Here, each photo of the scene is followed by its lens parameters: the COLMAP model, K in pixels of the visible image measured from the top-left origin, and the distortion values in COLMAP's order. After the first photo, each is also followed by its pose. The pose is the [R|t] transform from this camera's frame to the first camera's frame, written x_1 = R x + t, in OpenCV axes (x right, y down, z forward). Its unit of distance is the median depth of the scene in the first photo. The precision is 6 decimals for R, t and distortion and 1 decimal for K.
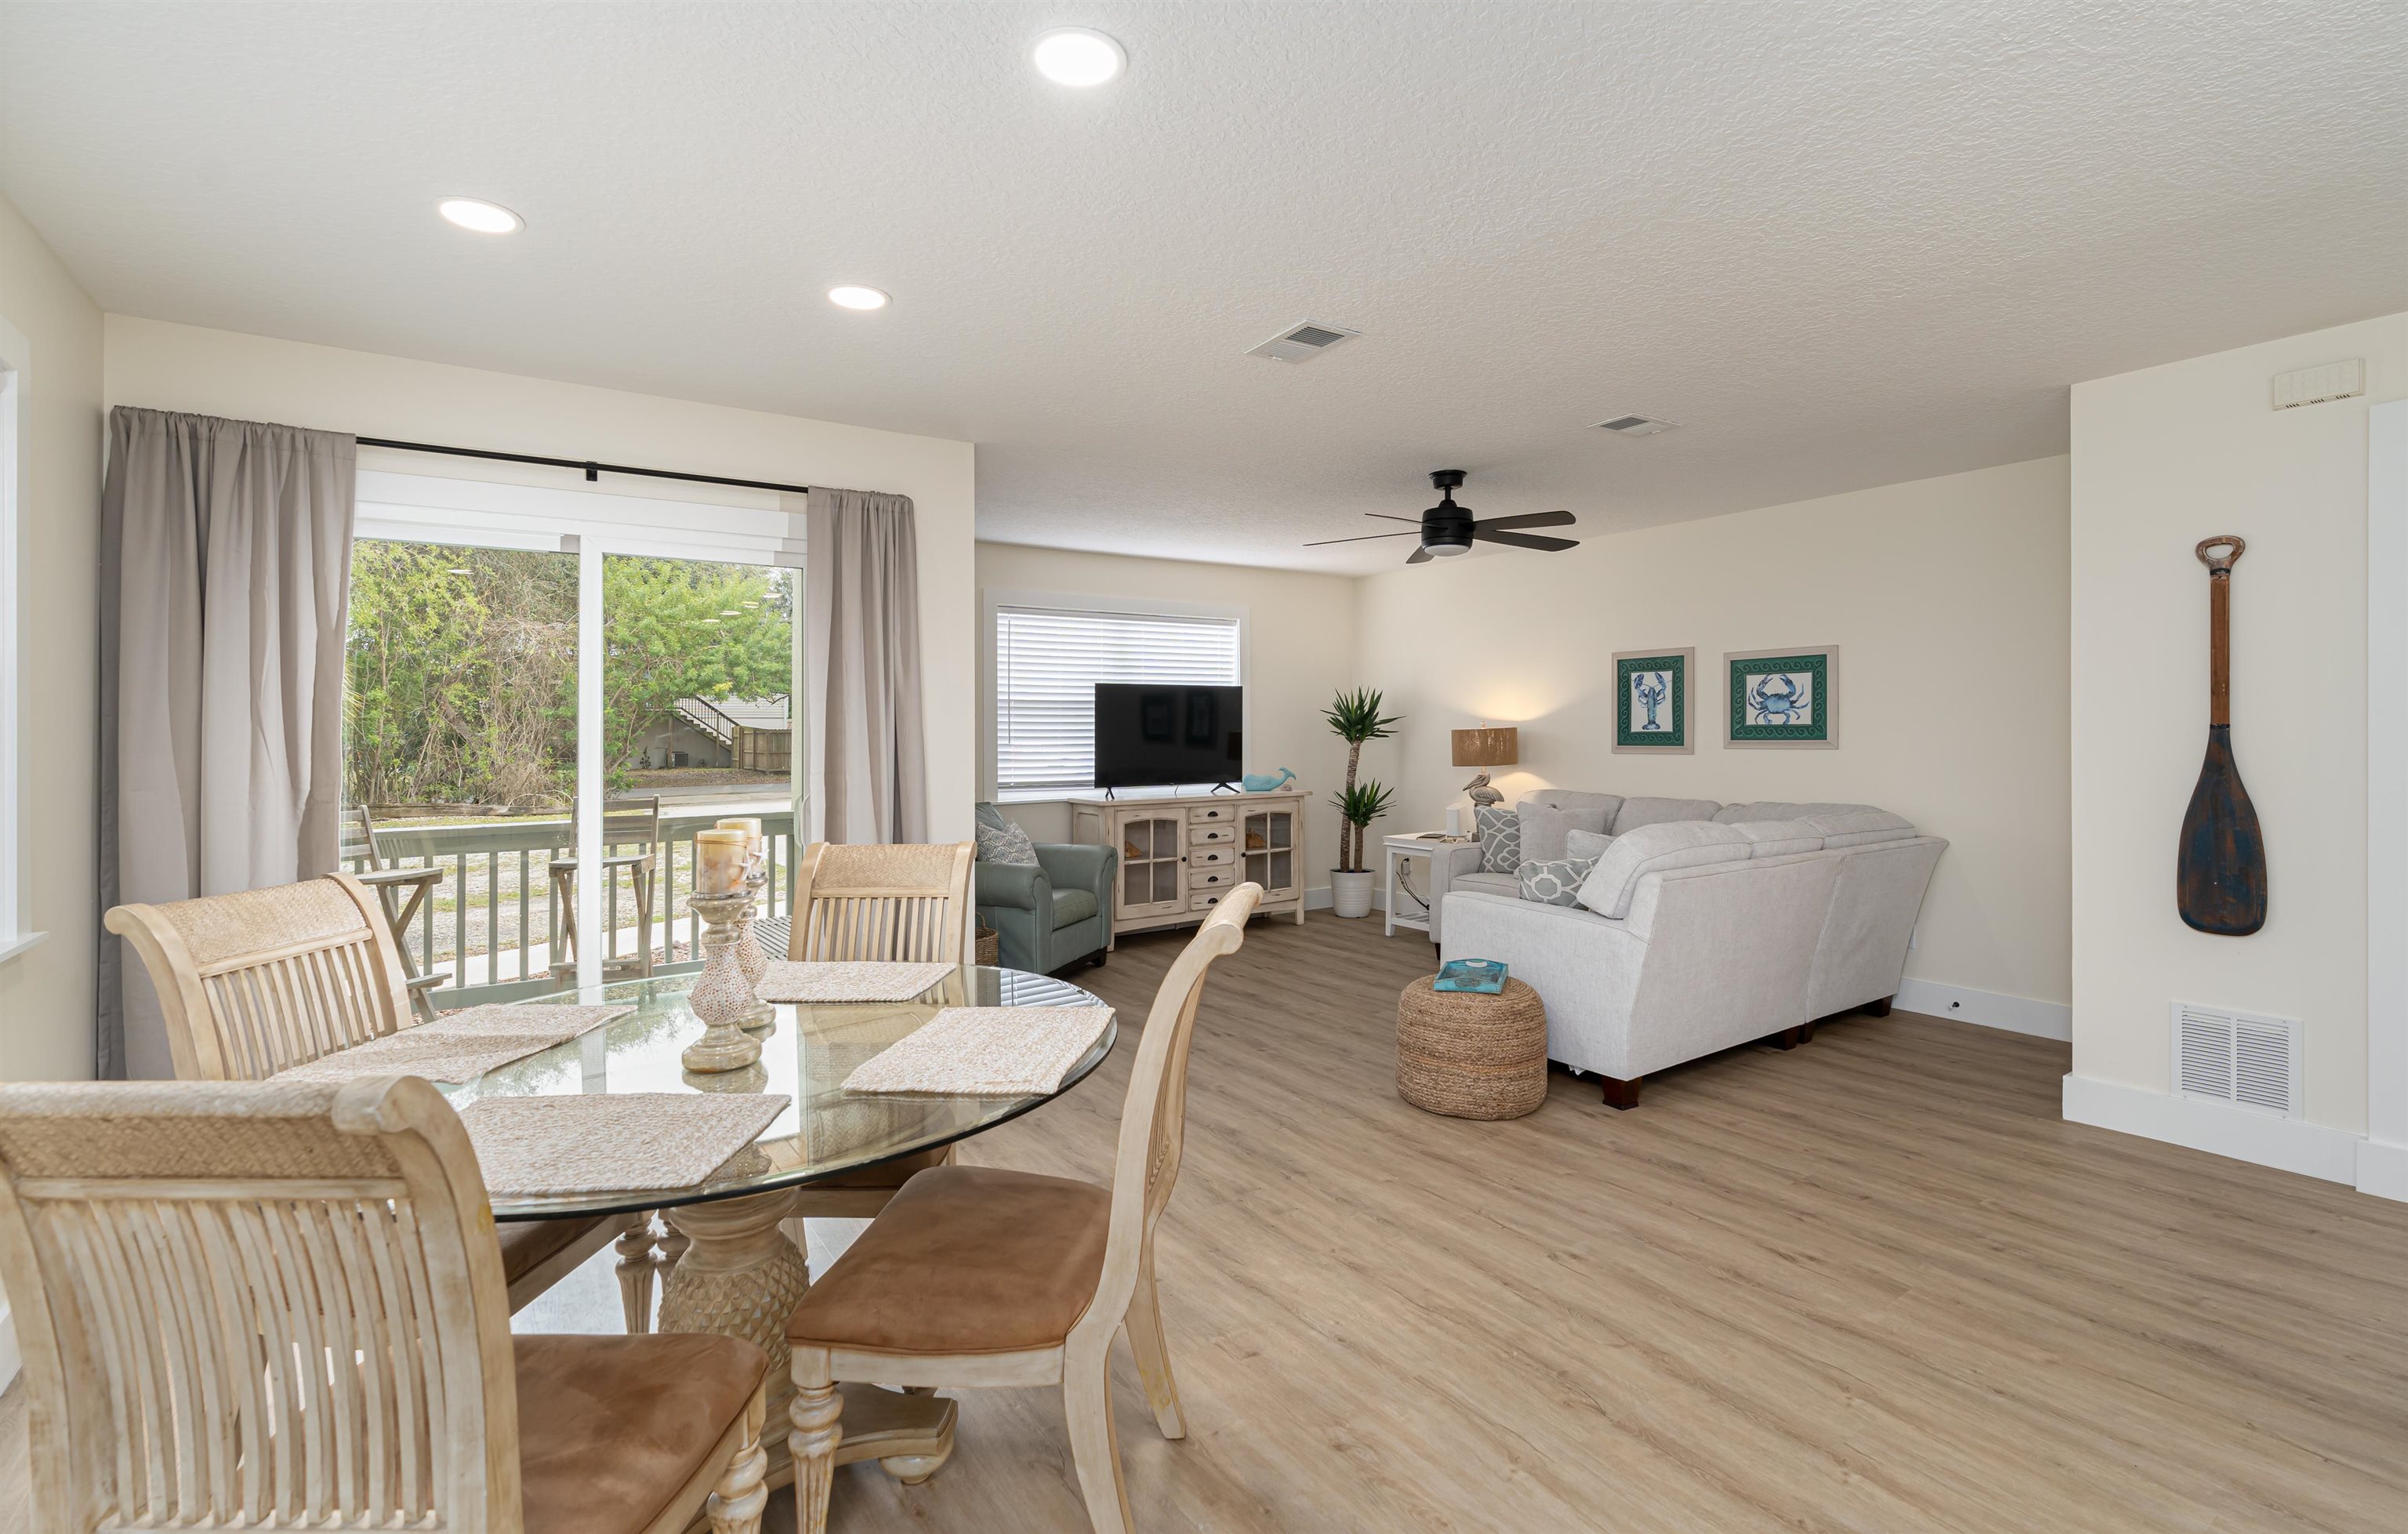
lens RADIAL K [[1111.9, 0, 1210.0], [0, 1111.9, 727.0], [0, 0, 1]] dist [-0.001036, 0.000136]
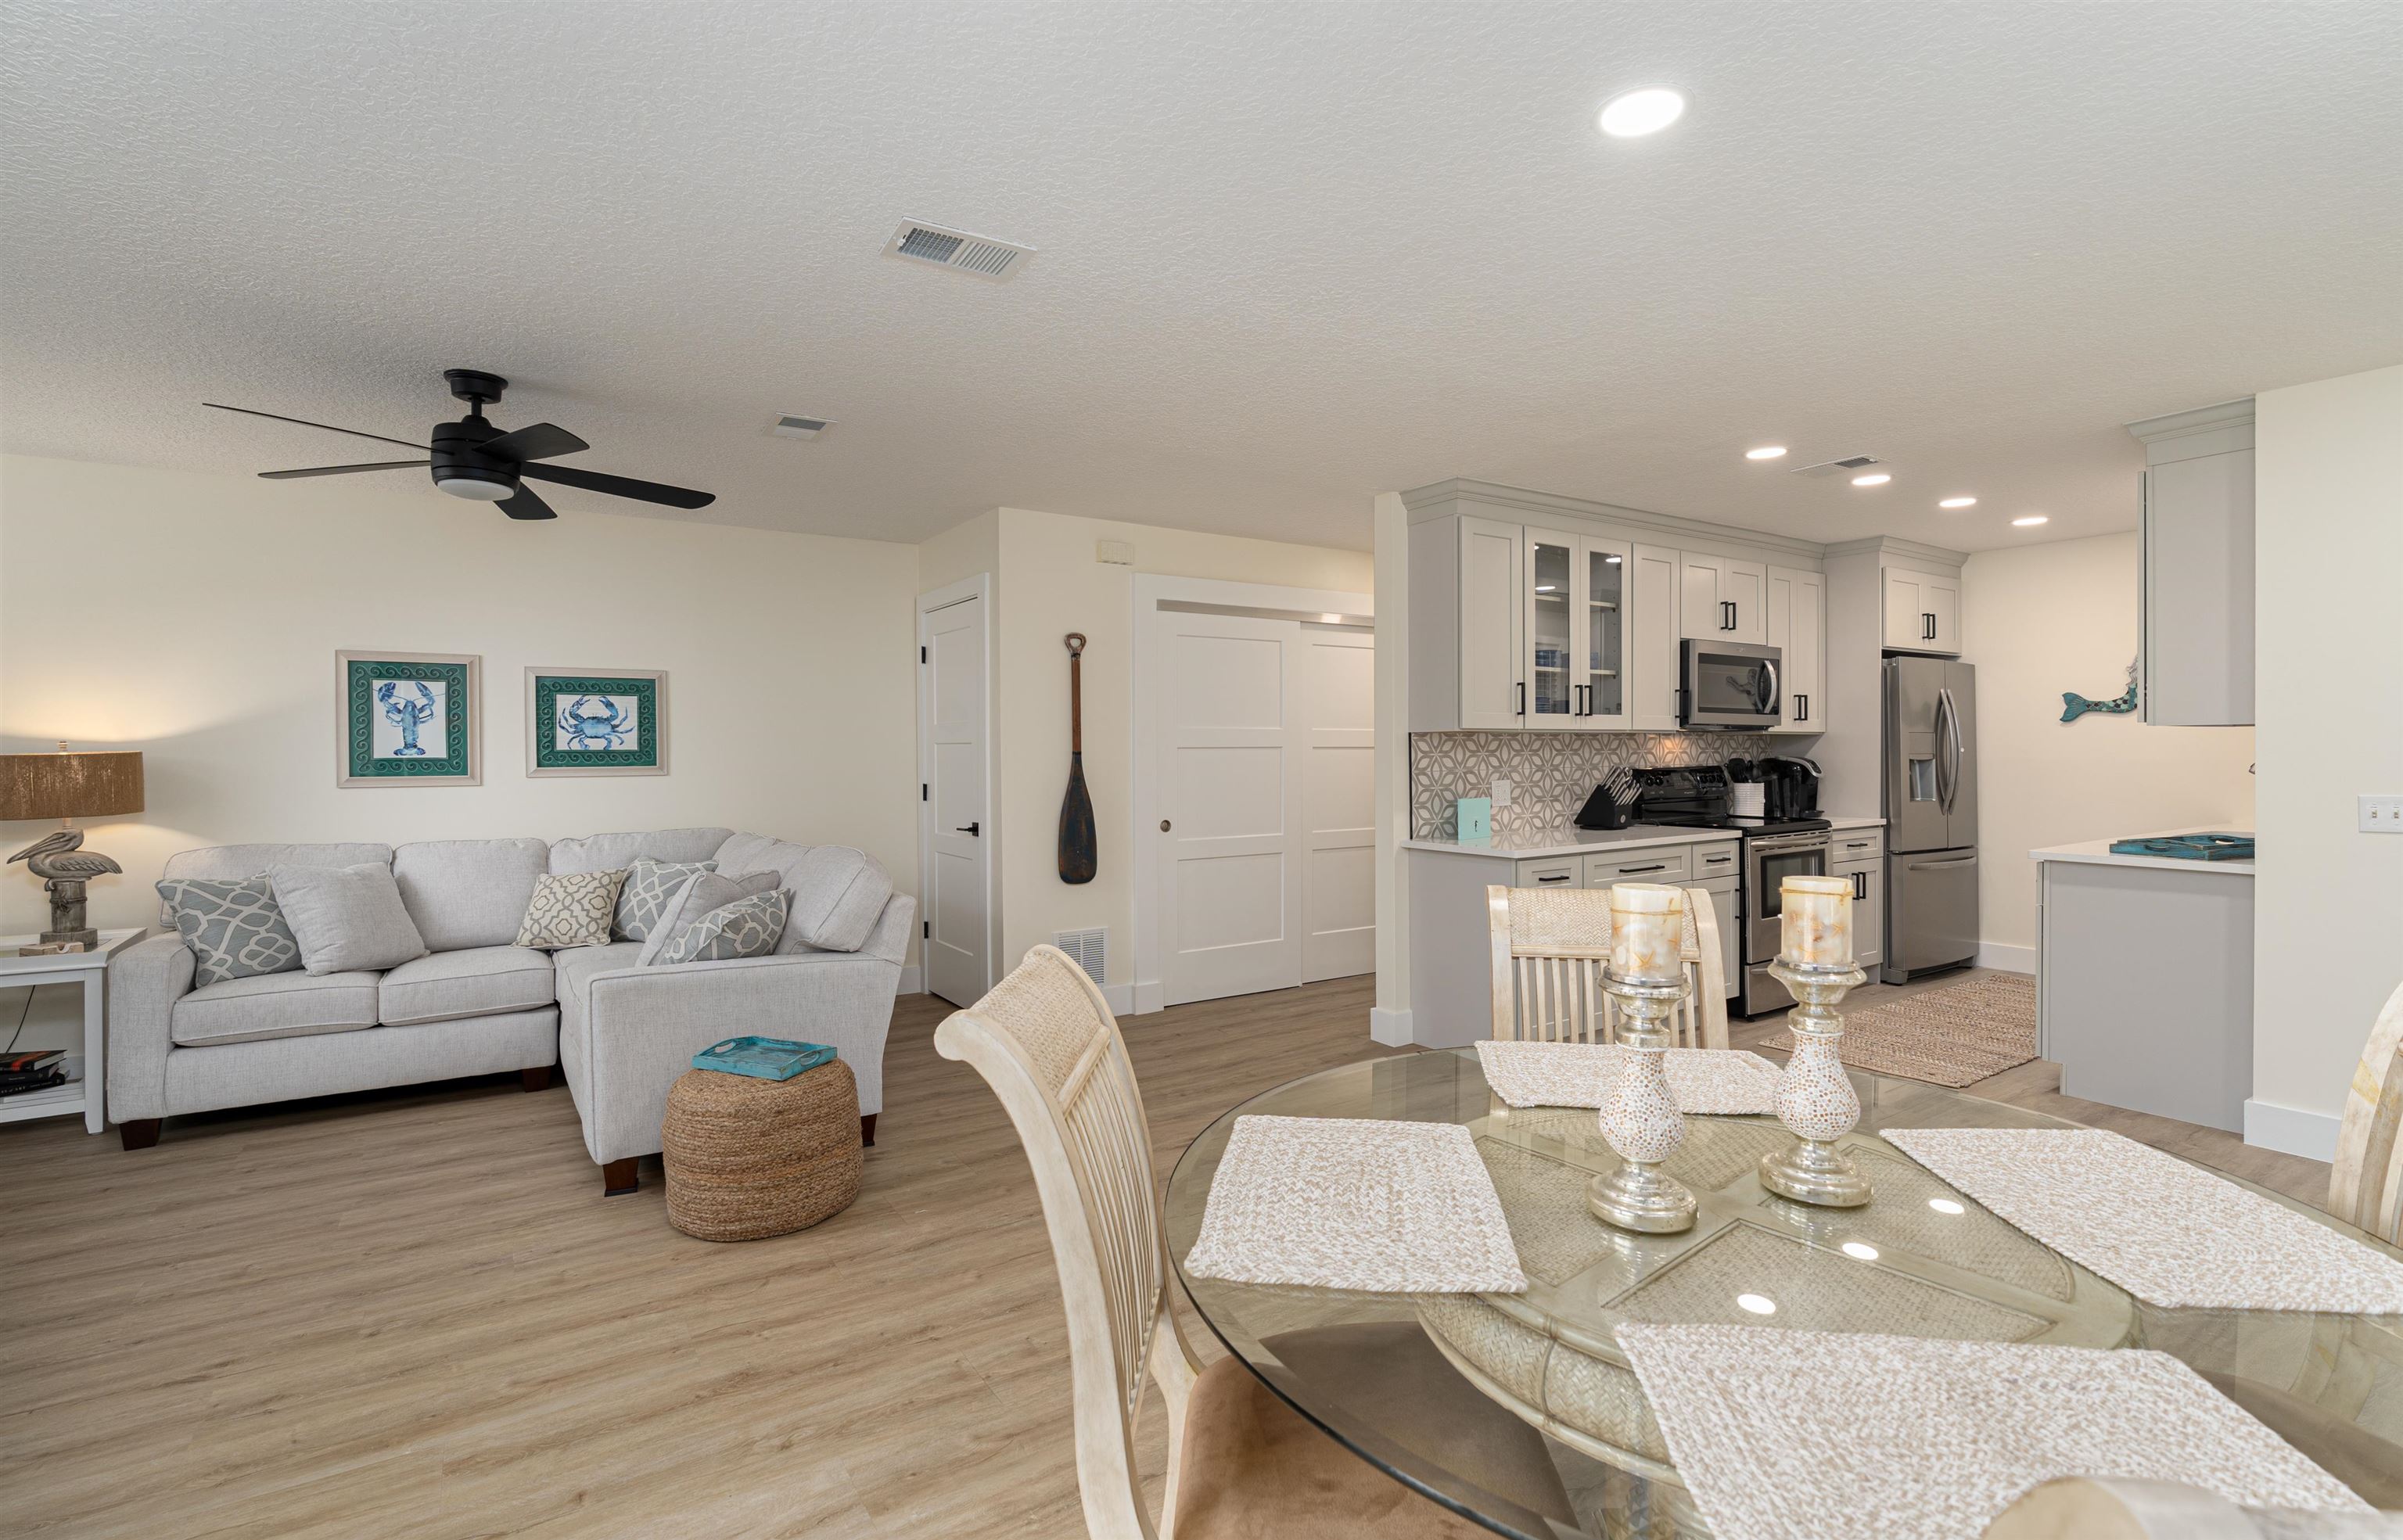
lens RADIAL K [[1109.5, 0, 1201.5], [0, 1109.5, 771.8], [0, 0, 1]] dist [-0.001036, 0.000136]
pose [[0.018754, -0.012675, 0.999744, -0.415472], [-0.000792, 0.999919, 0.012692, 0.003940], [-0.999824, -0.001030, 0.018742, 0.489317]]
